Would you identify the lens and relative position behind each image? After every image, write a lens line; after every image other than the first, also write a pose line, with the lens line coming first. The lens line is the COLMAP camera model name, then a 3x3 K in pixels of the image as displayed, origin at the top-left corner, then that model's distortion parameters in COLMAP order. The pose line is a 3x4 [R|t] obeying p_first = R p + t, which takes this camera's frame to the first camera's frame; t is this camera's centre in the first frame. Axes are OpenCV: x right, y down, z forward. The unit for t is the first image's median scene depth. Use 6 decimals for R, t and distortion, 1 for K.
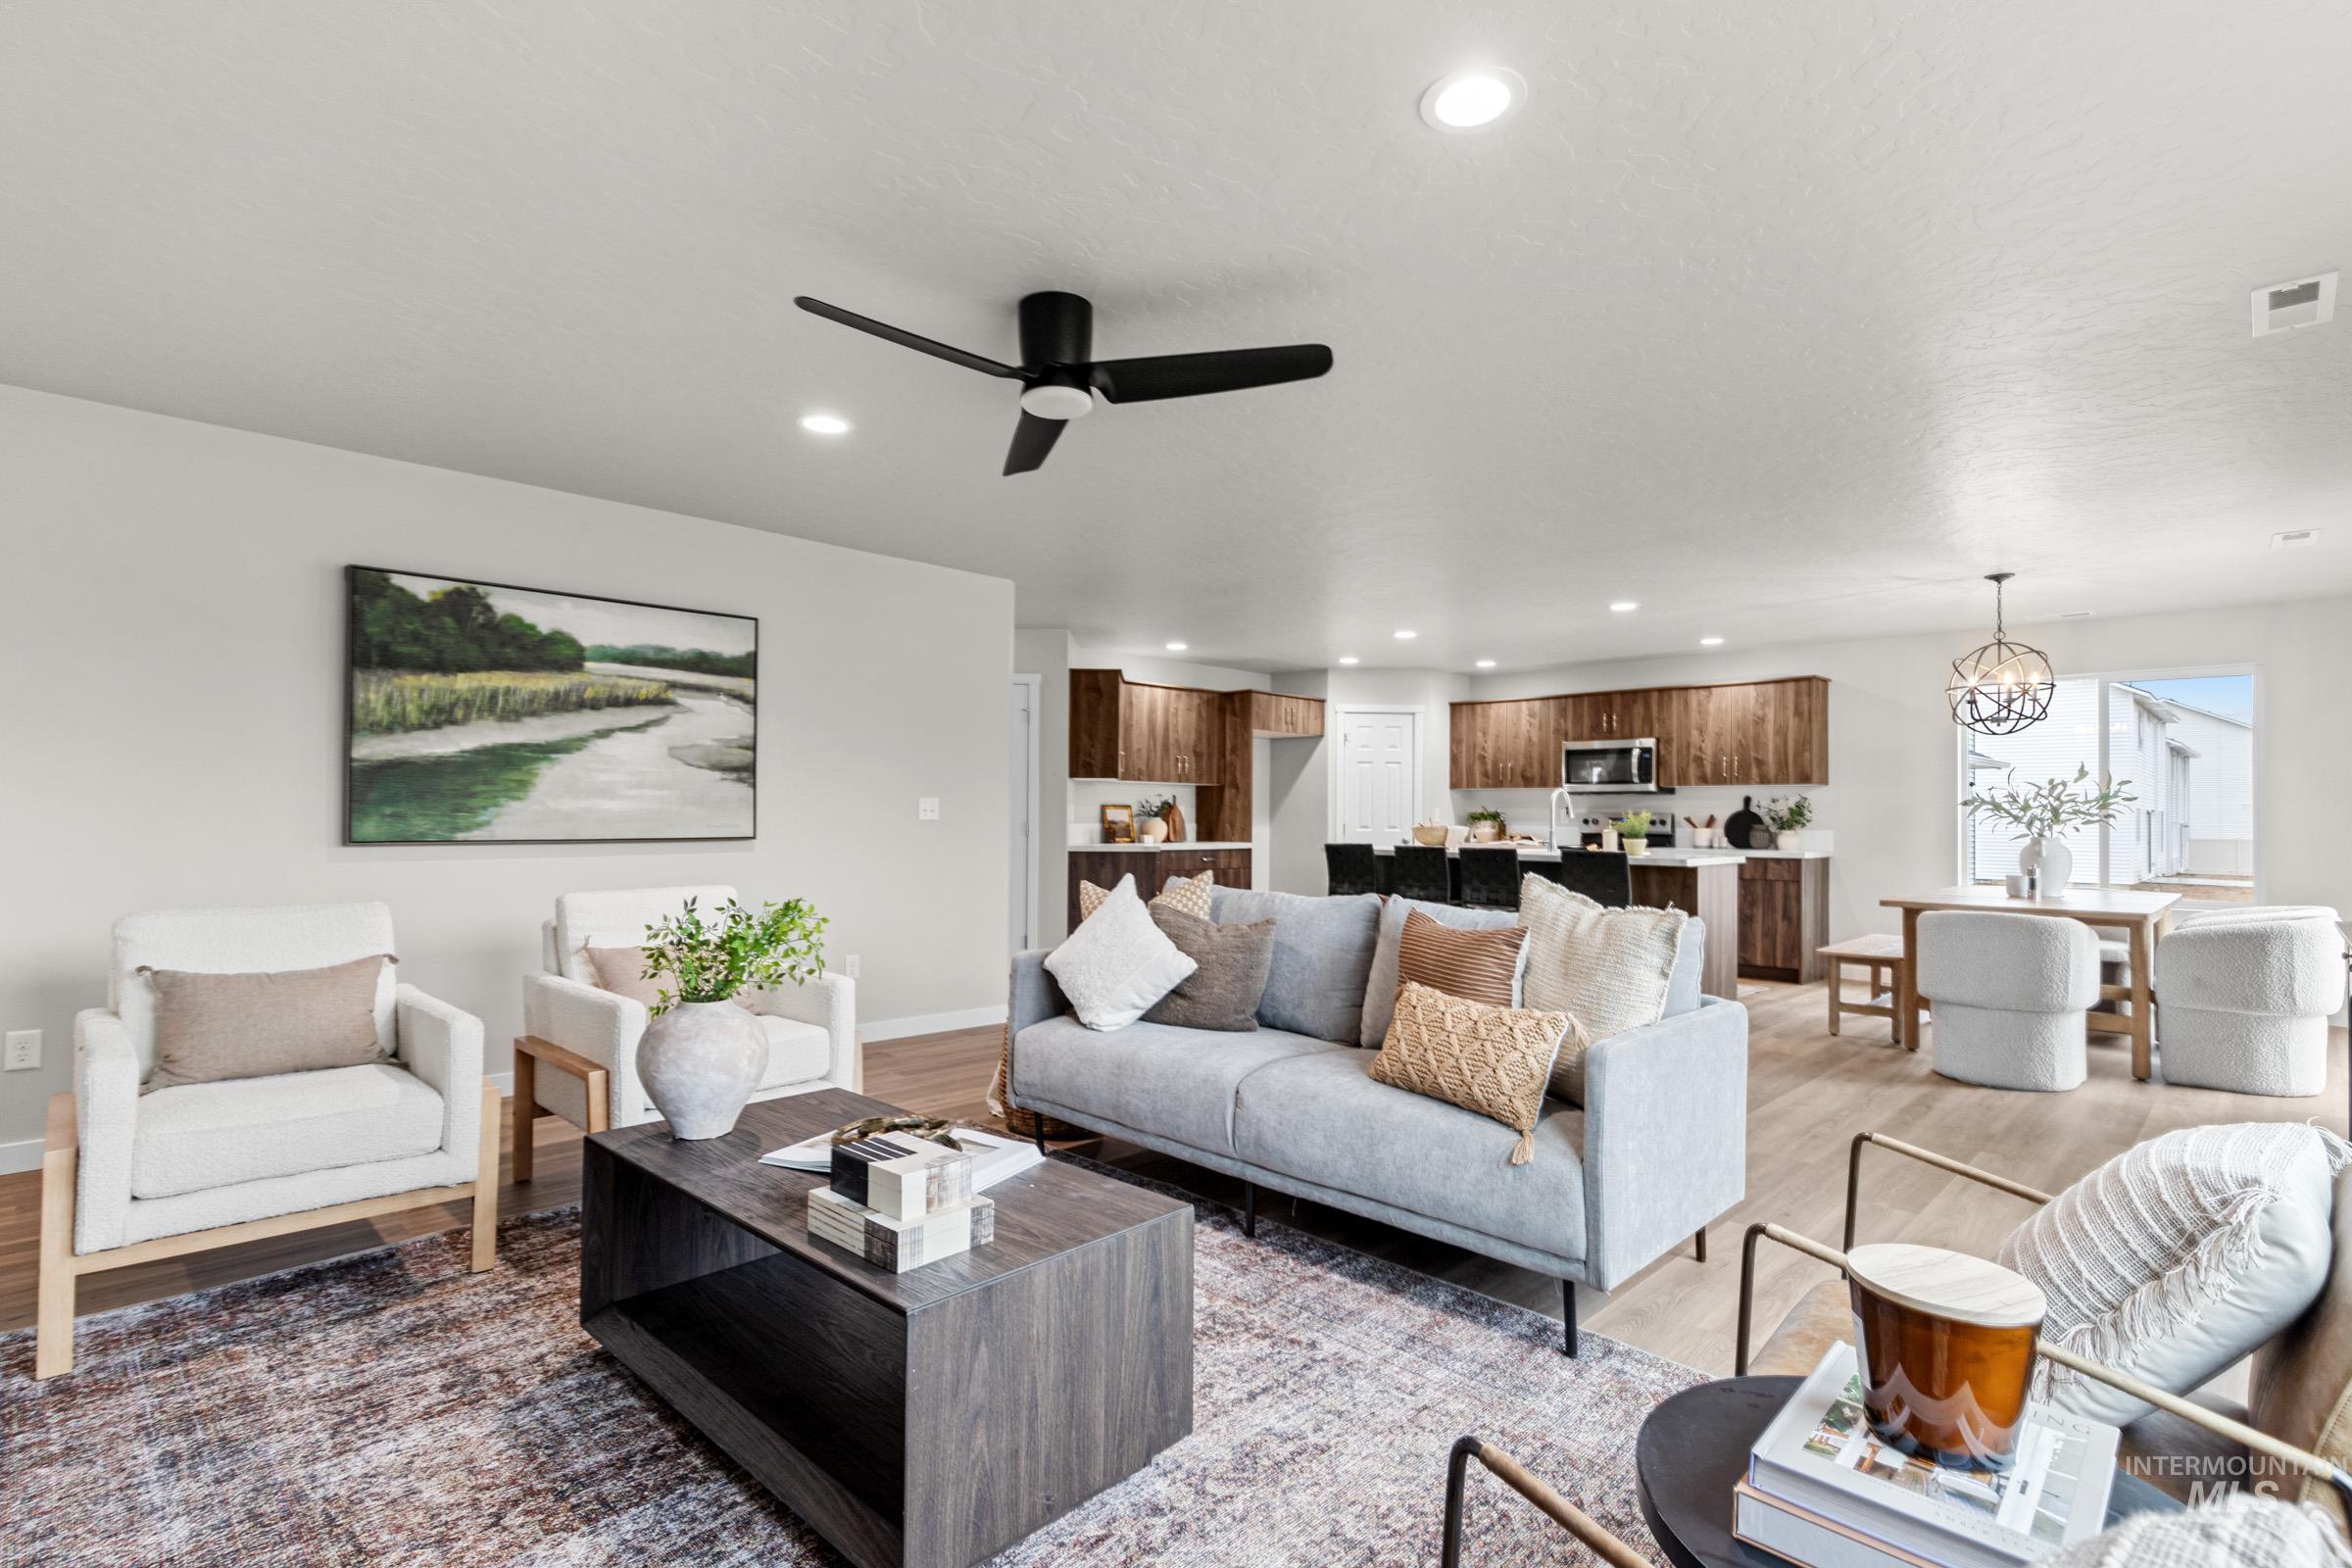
lens RADIAL K [[1118.6, 0, 1180.1], [0, 1118.6, 801.7], [0, 0, 1]] dist [0.016463, -0.000107]
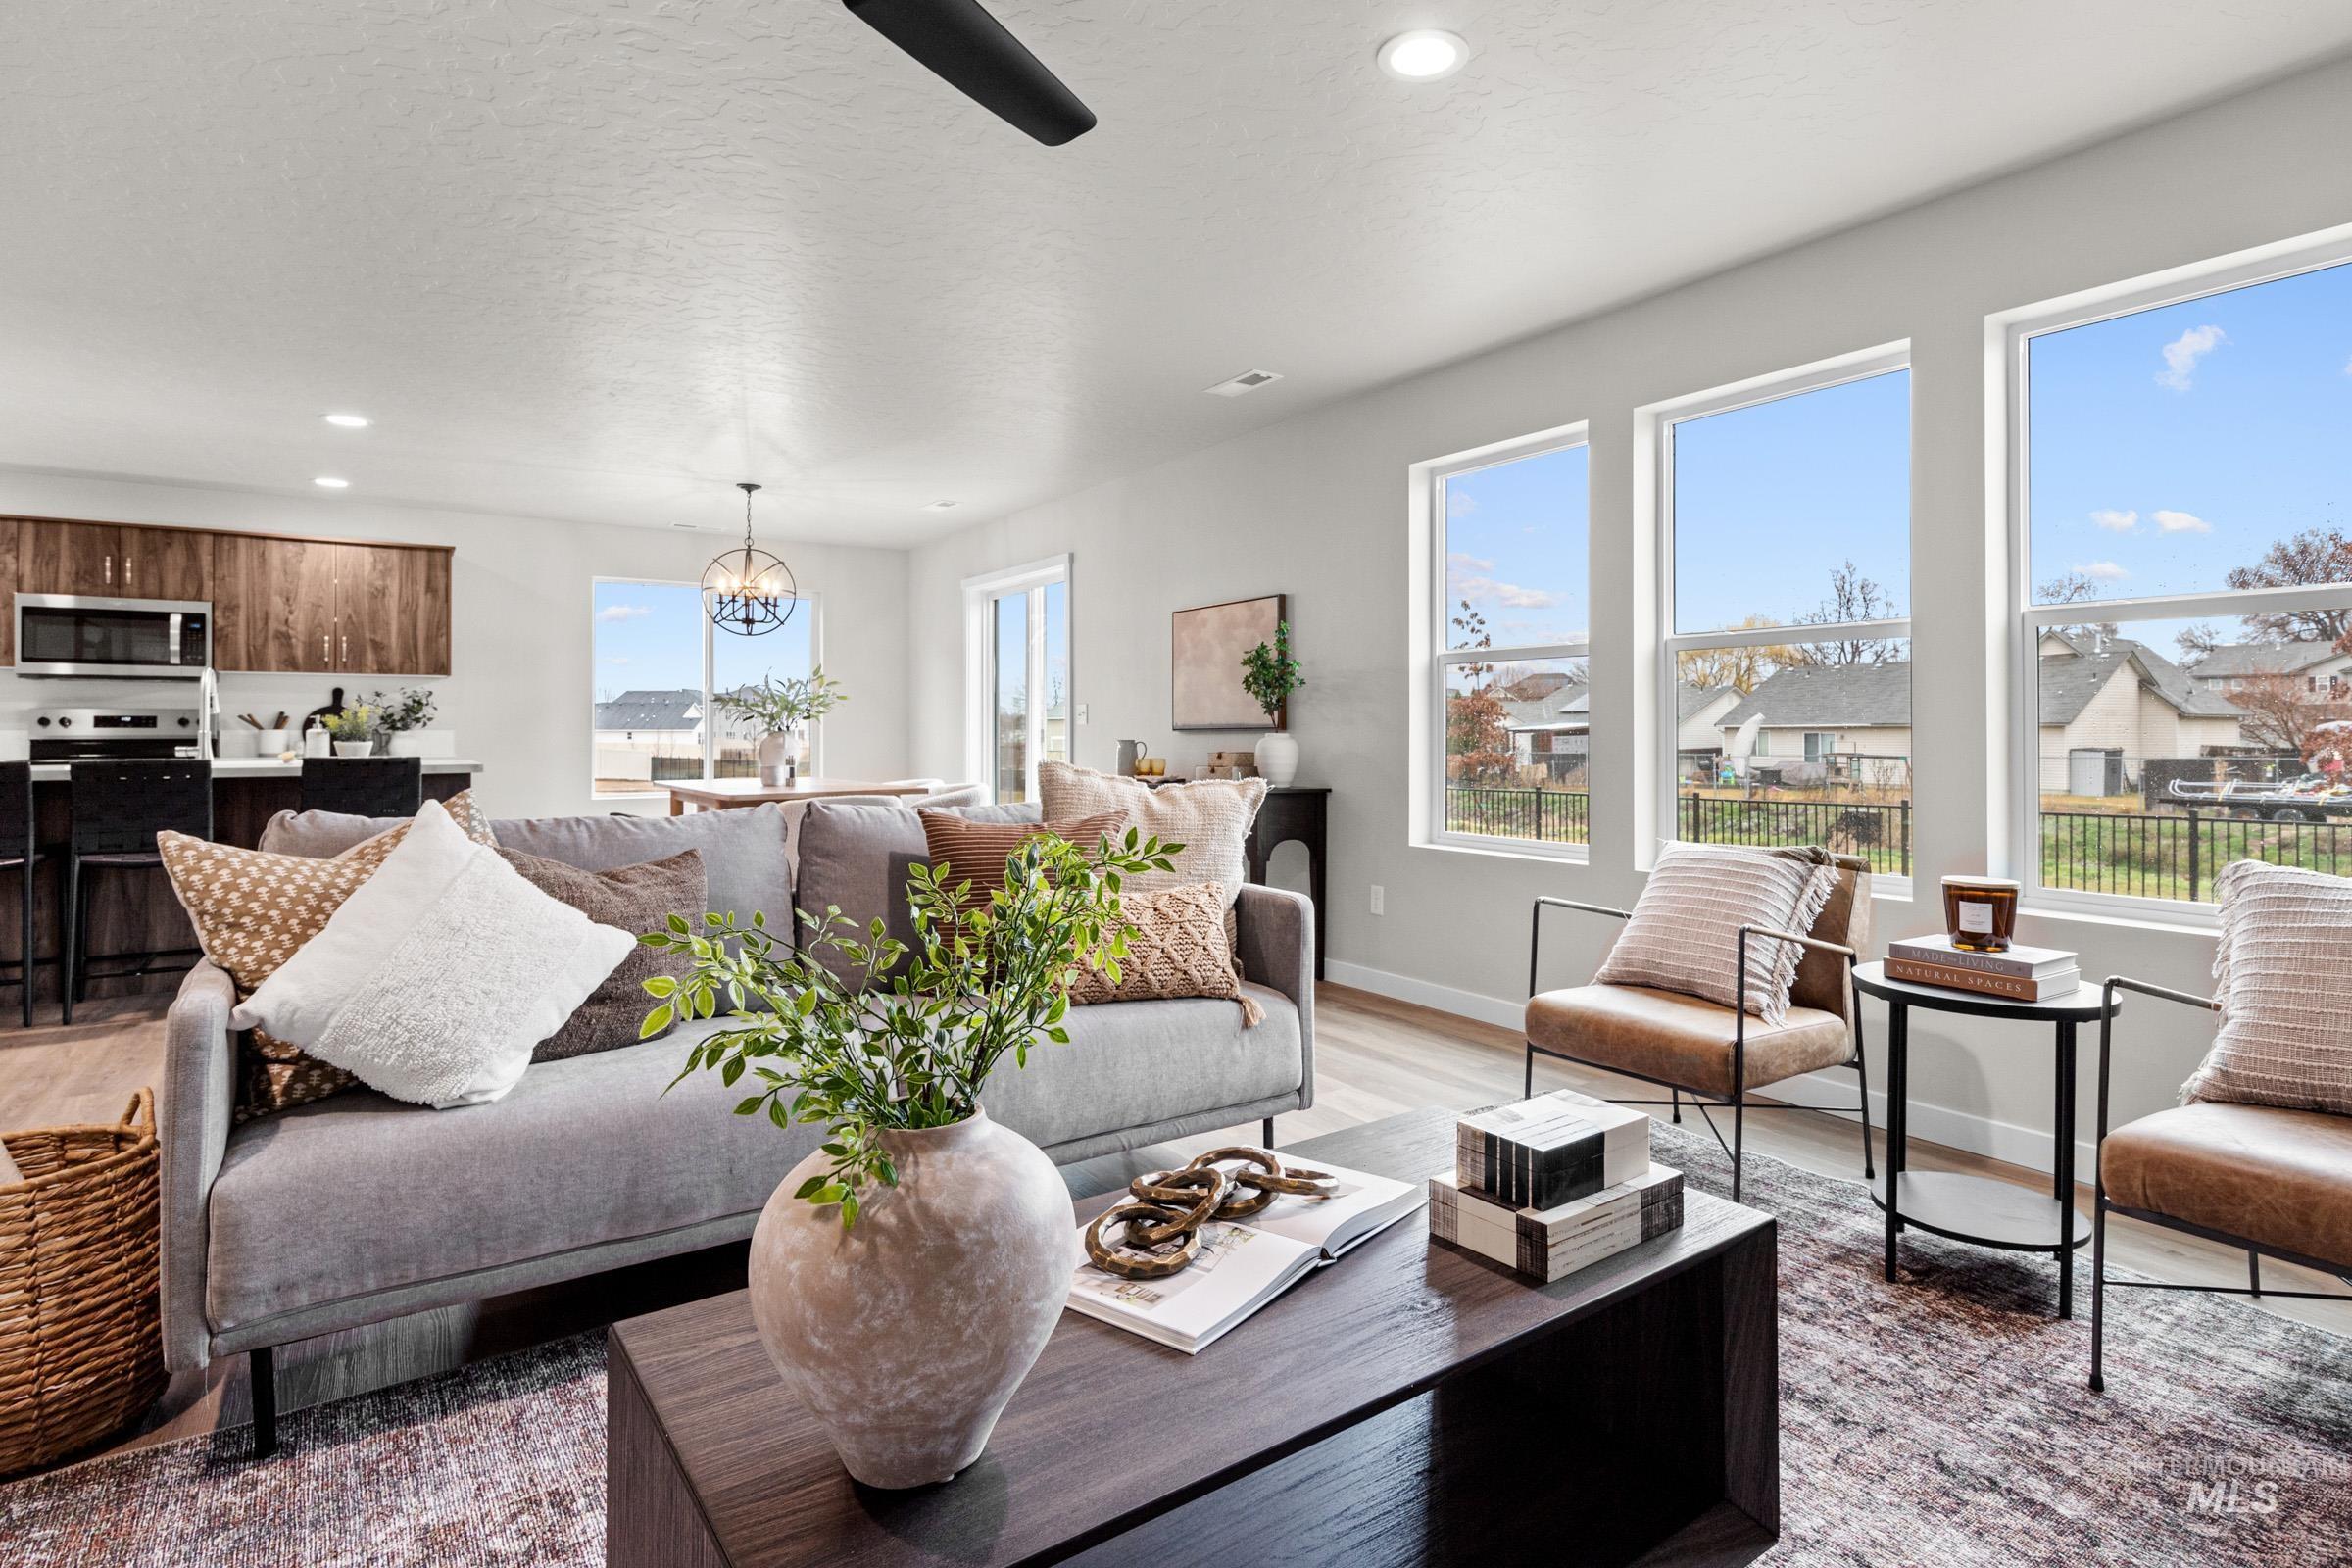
lens RADIAL K [[1211.5, 0, 1285.5], [0, 1211.5, 715.2], [0, 0, 1]] dist [0.001550, -0.000295]
pose [[0.159029, 0.003473, 0.987268, -0.227553], [-0.009732, 0.999951, -0.001950, 0.009625], [-0.987226, -0.009298, 0.159055, 0.222179]]
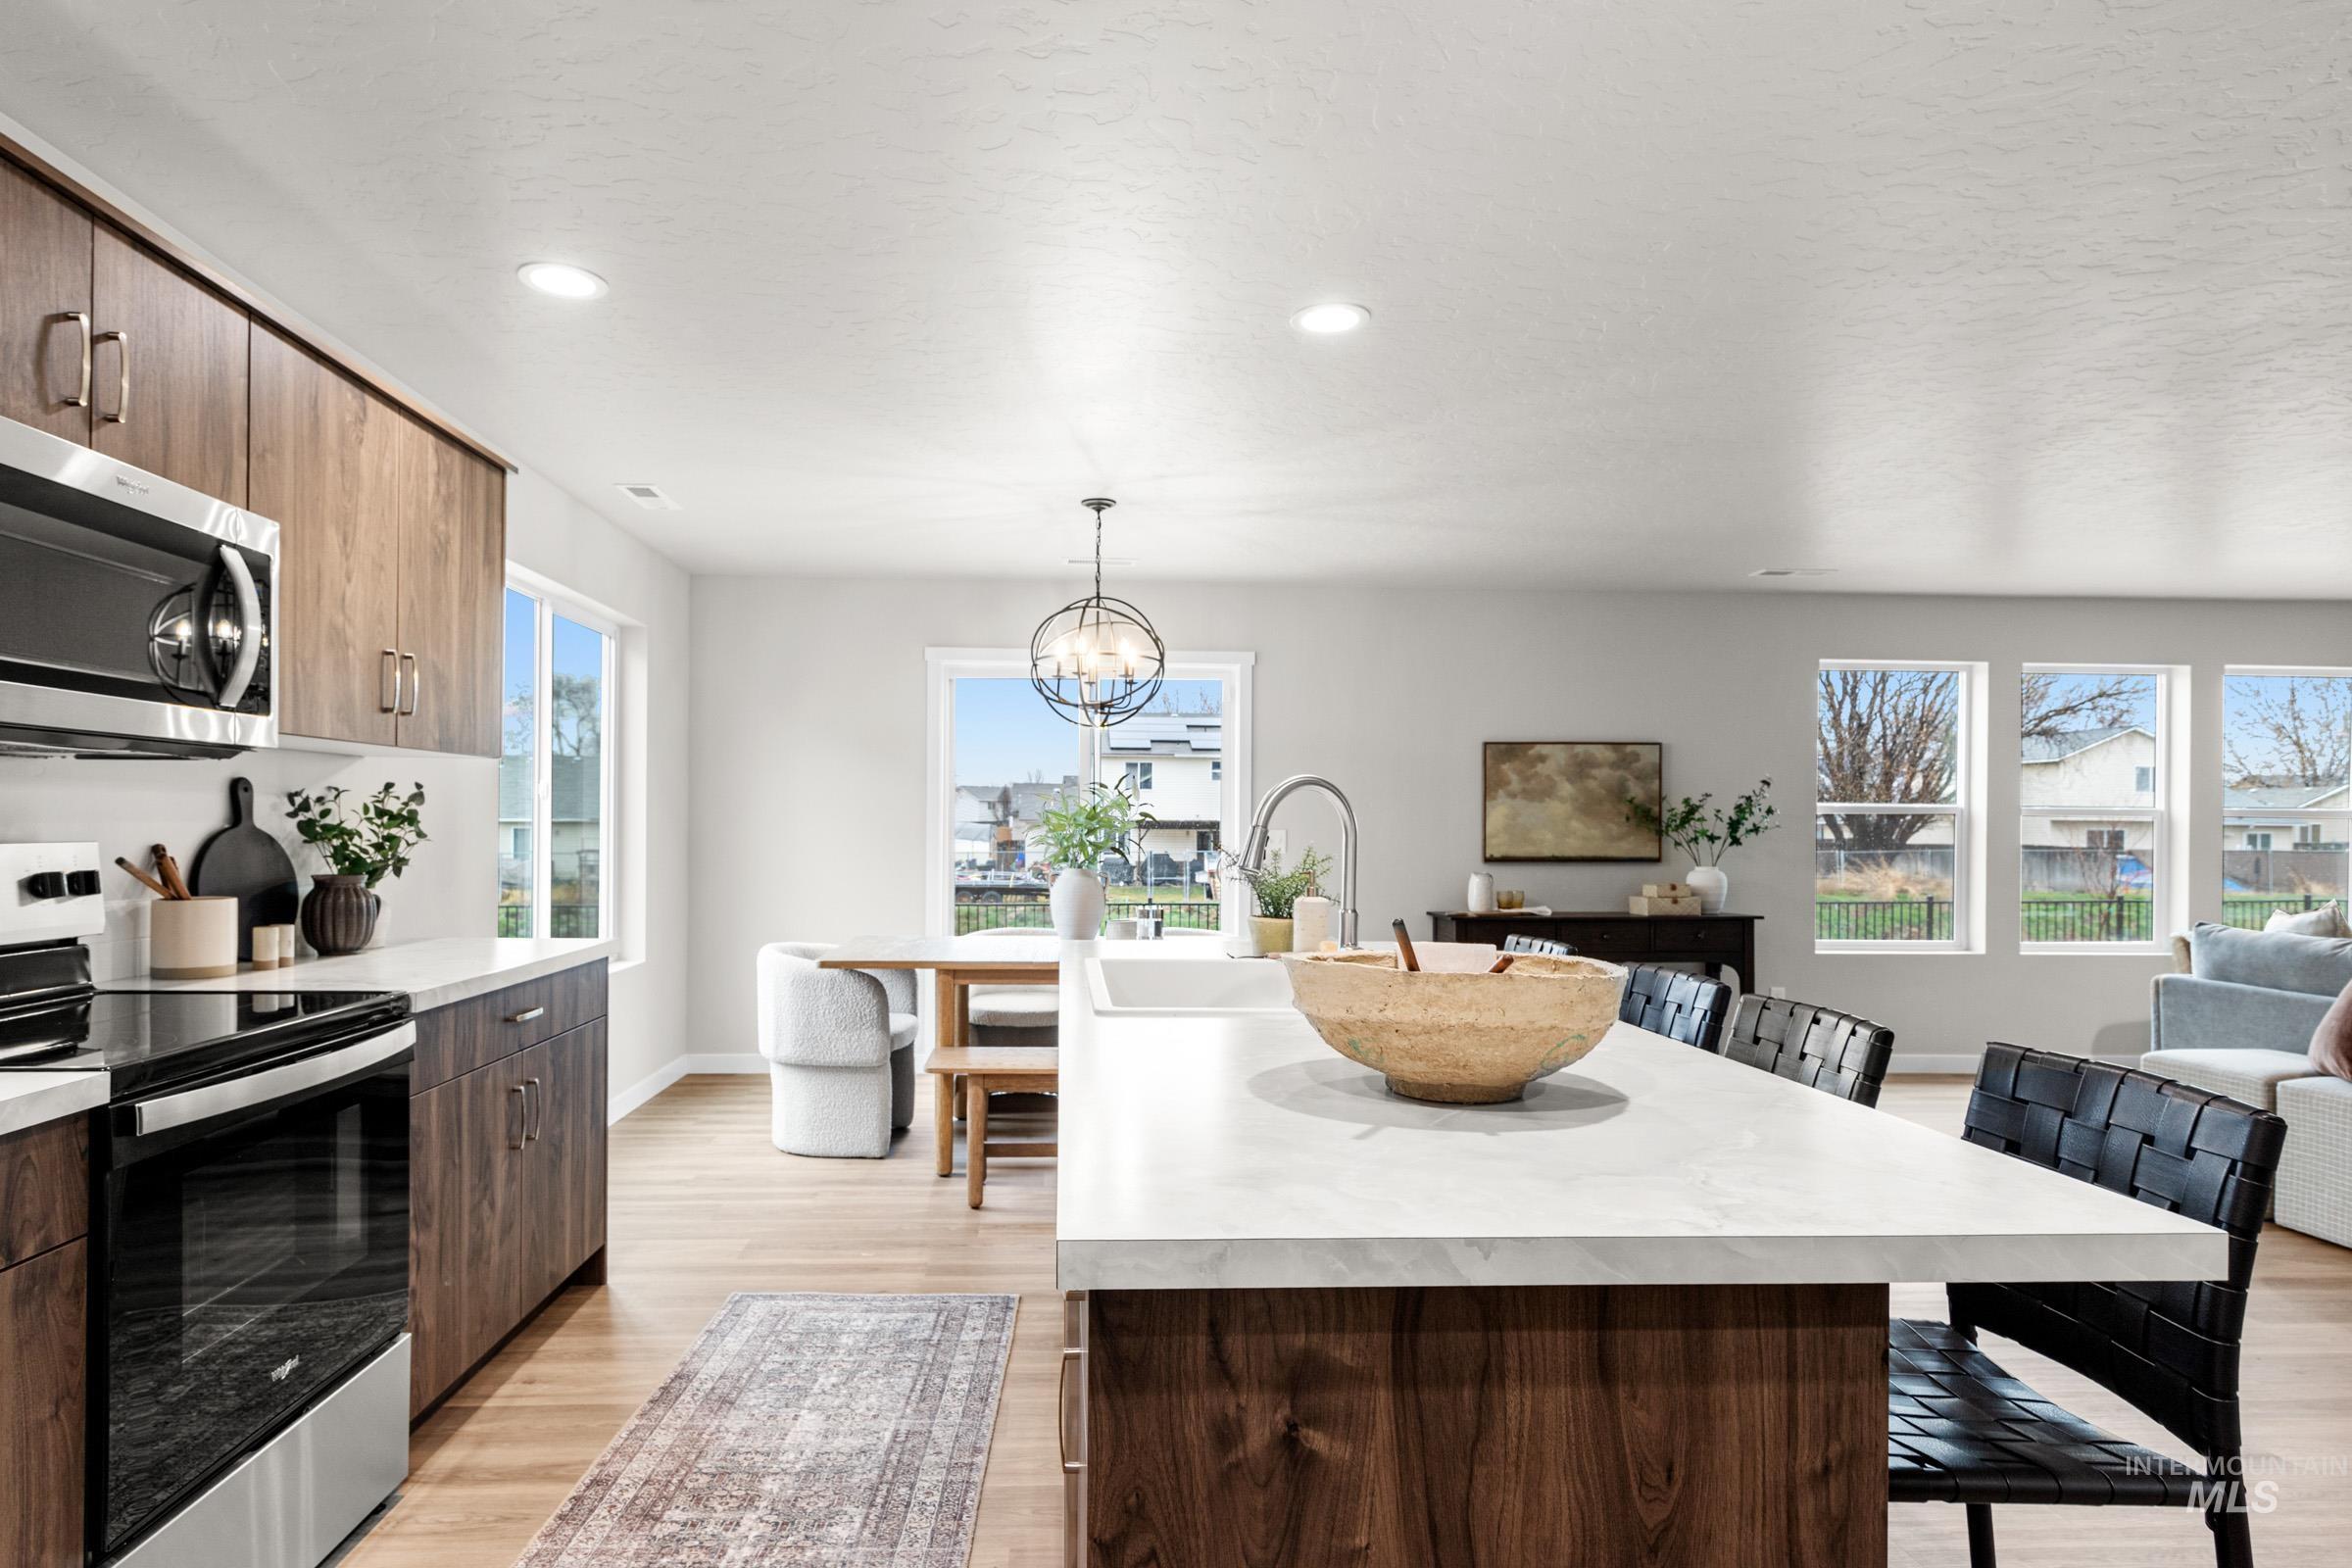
lens RADIAL K [[1280.3, 0, 1118.2], [0, 1280.3, 832.5], [0, 0, 1]] dist [0.013890, -0.002929]
pose [[-0.725332, -0.019287, 0.688129, 0.114908], [-0.023597, 0.999717, 0.003148, 0.003046], [-0.687995, -0.013955, -0.725581, 1.113823]]
